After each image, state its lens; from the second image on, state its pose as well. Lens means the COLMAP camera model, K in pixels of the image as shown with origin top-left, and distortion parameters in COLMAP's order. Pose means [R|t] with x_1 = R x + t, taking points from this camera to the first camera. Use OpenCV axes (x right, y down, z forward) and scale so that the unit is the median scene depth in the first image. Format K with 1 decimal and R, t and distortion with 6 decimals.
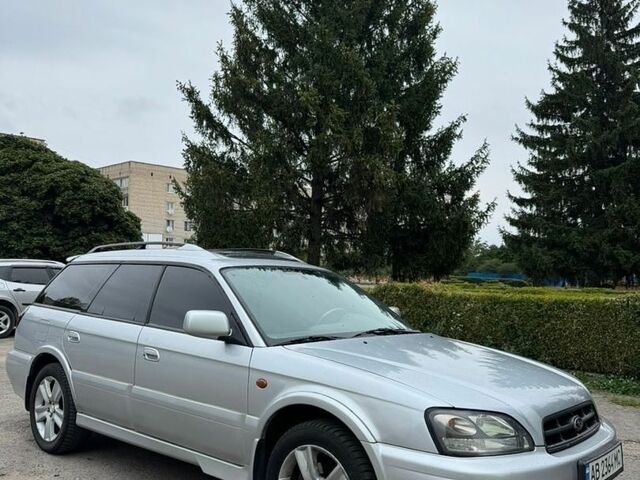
lens RADIAL K [[600.4, 0, 316.2], [0, 600.4, 251.6], [0, 0, 1]] dist [0.013874, 0.000000]
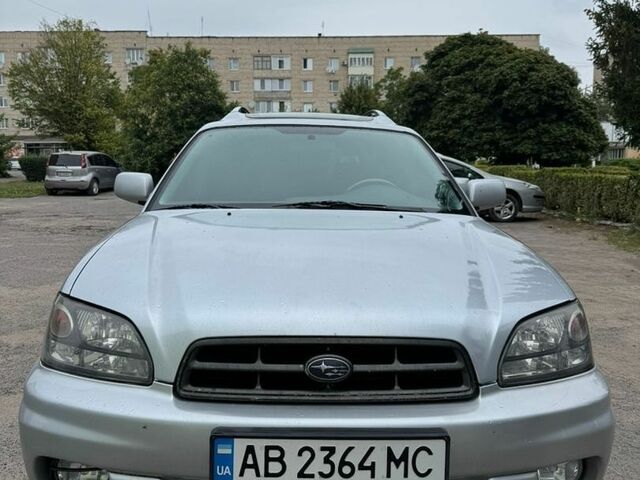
lens RADIAL K [[600.4, 0, 301.4], [0, 600.4, 249.2], [0, 0, 1]] dist [0.013874, 0.000000]
pose [[0.688577, 0.072259, -0.721555, 0.119939], [0.046654, 0.988547, 0.143518, 0.016949], [0.723661, -0.132486, 0.677319, 0.100575]]
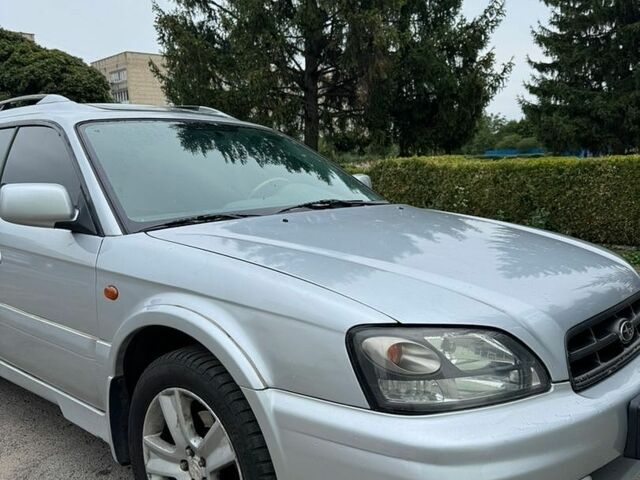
lens RADIAL K [[600.4, 0, 324.0], [0, 600.4, 264.5], [0, 0, 1]] dist [0.013874, 0.000000]
pose [[0.998316, -0.053916, -0.021427, 0.023930], [0.057153, 0.977433, 0.203366, 0.012935], [0.009979, -0.204248, 0.978868, 0.066459]]
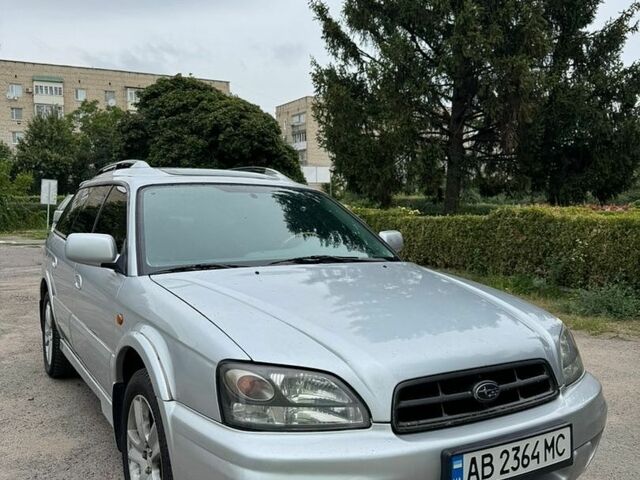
lens RADIAL K [[600.4, 0, 315.8], [0, 600.4, 257.9], [0, 0, 1]] dist [0.013874, 0.000000]
pose [[0.955182, 0.003832, -0.295995, 0.069367], [0.033075, 0.992273, 0.119583, 0.007552], [0.294166, -0.124013, 0.947675, 0.049821]]
